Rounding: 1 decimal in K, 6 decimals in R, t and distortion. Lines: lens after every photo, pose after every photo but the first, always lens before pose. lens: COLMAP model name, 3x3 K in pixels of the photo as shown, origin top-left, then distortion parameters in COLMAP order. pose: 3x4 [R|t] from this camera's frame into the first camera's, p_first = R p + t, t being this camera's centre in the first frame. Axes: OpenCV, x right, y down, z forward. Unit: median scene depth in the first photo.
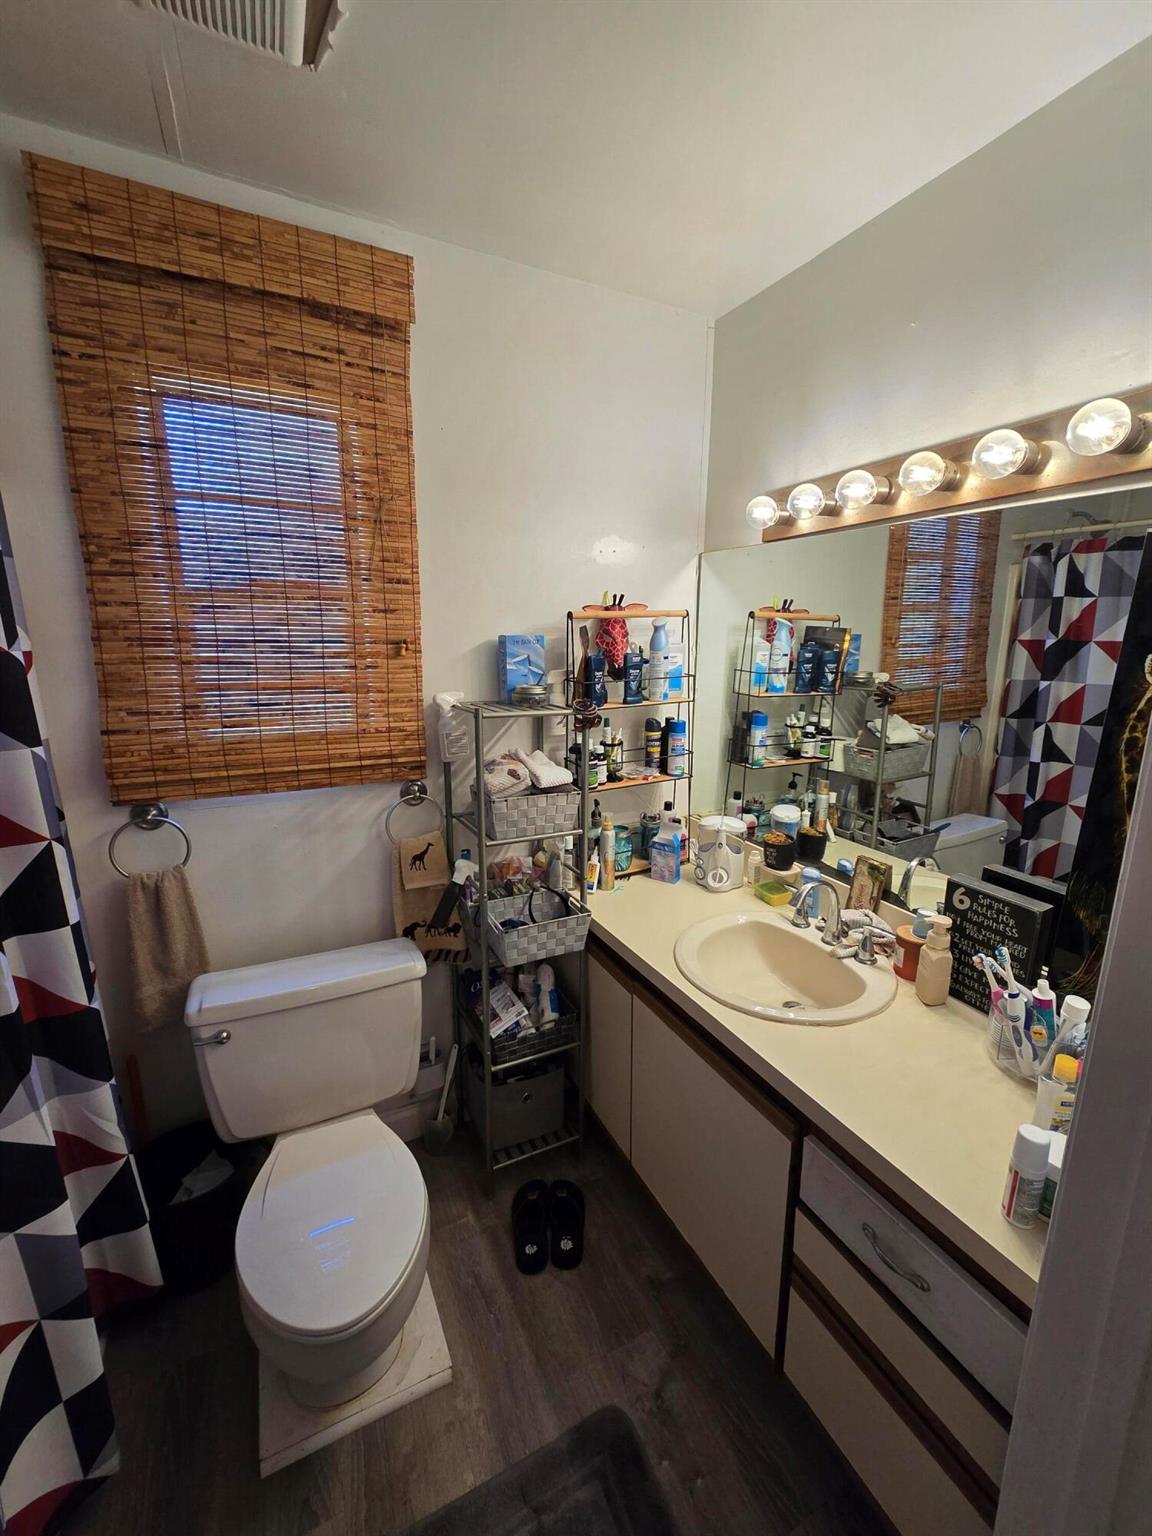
lens RADIAL K [[624.9, 0, 576.0], [0, 624.9, 773.6], [0, 0, 1]] dist [-0.007794, 0.002576]
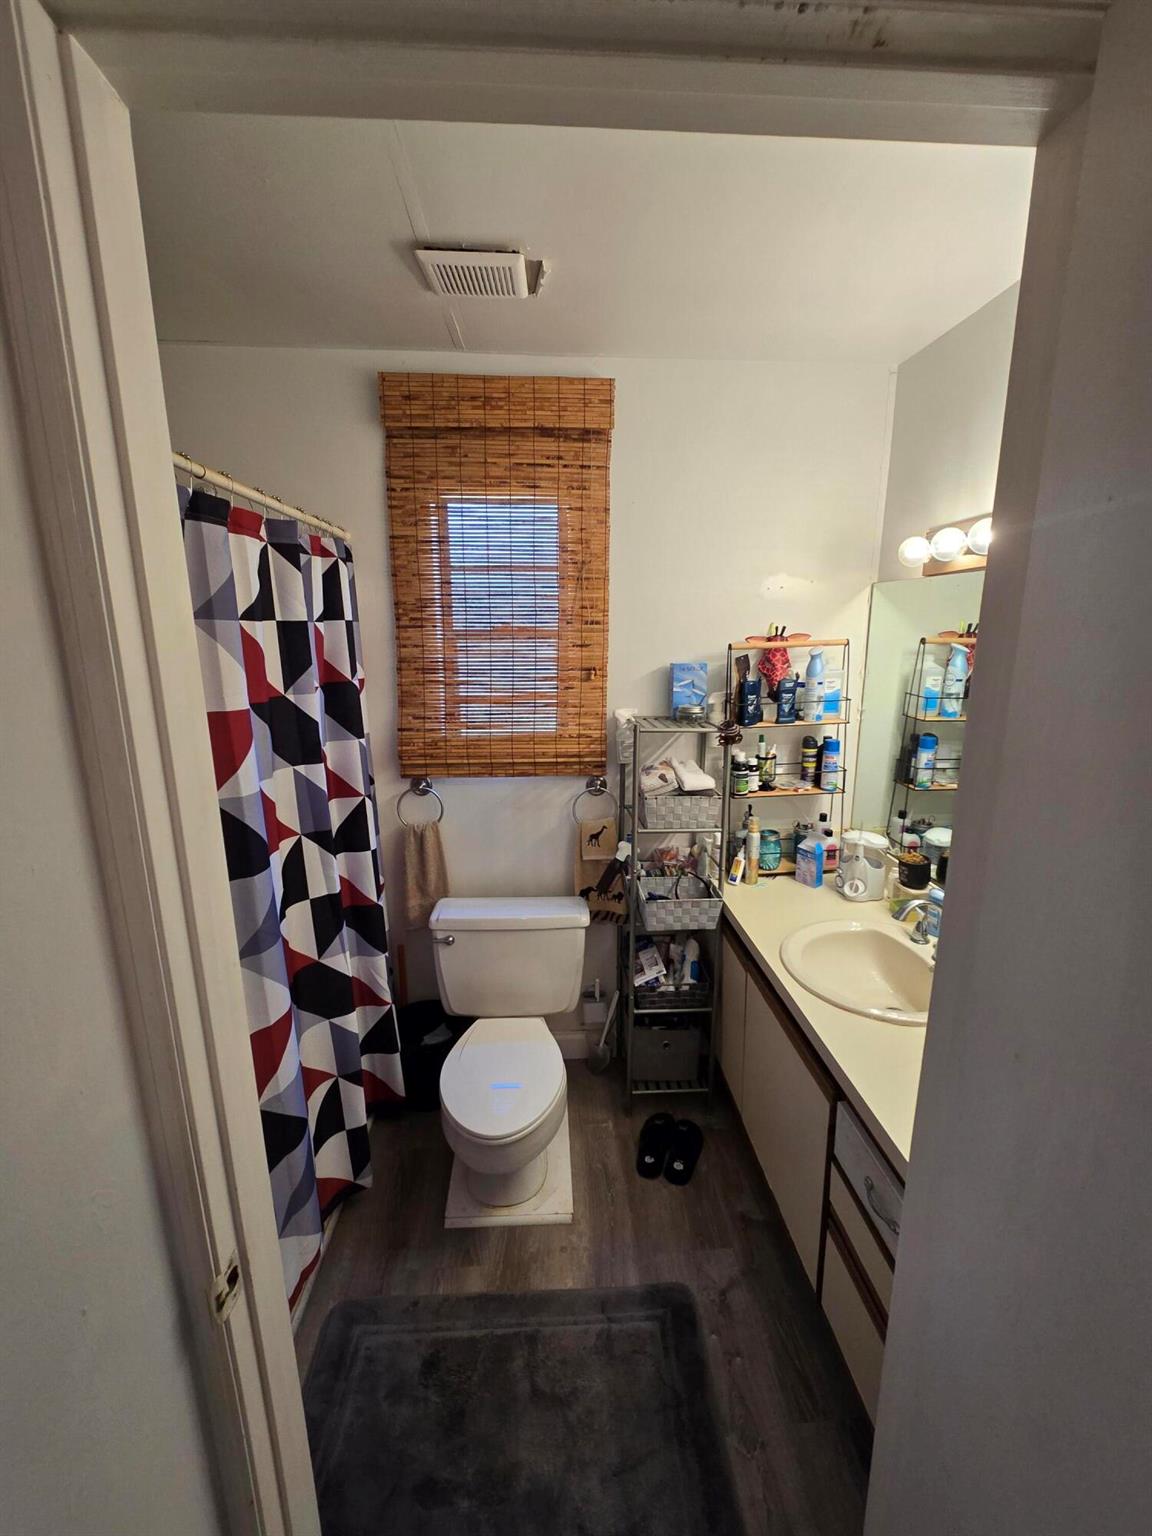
lens RADIAL K [[624.9, 0, 580.9], [0, 624.9, 767.4], [0, 0, 1]] dist [-0.007794, 0.002576]
pose [[0.917008, 0.074335, -0.391881, 0.248707], [-0.073529, 0.997147, 0.017087, -0.030844], [0.392032, 0.013146, 0.919857, -0.225943]]
